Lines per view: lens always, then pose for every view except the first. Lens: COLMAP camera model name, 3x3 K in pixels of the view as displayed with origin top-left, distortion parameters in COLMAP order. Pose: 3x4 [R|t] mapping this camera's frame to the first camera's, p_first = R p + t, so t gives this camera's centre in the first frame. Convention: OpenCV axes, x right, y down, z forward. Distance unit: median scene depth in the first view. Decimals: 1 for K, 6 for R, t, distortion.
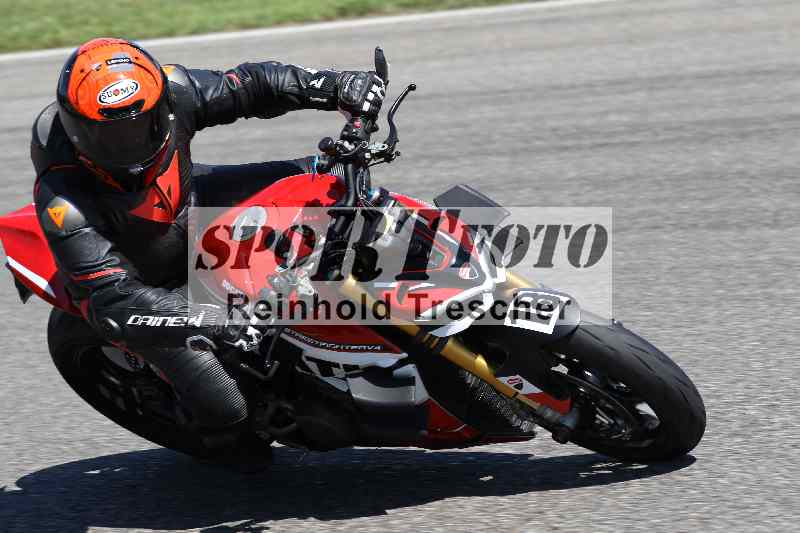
lens RADIAL K [[5718.6, 0, 400.7], [0, 5718.6, 265.1], [0, 0, 1]] dist [0.040841, 0.000000]
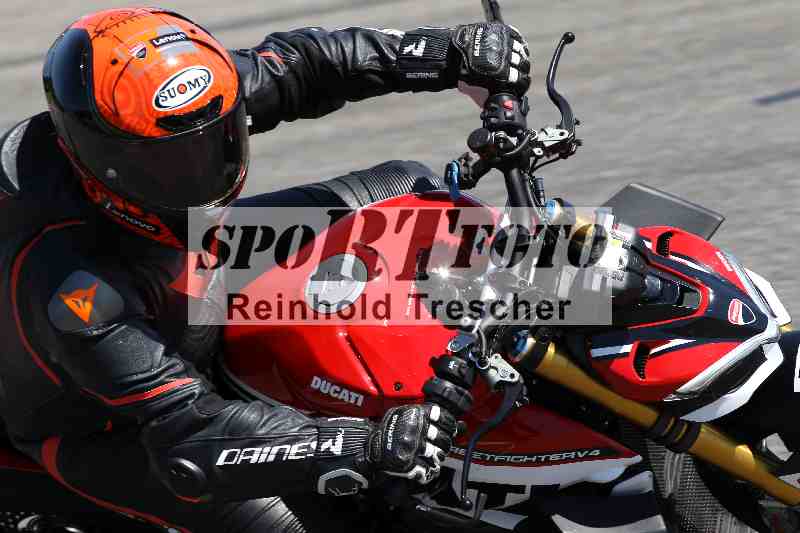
lens RADIAL K [[5718.6, 0, 401.5], [0, 5718.6, 267.3], [0, 0, 1]] dist [0.040841, 0.000000]
pose [[0.968698, -0.118342, 0.218220, -0.159635], [0.120862, 0.992668, 0.001812, -0.009472], [-0.216834, 0.024619, 0.975898, 0.392716]]
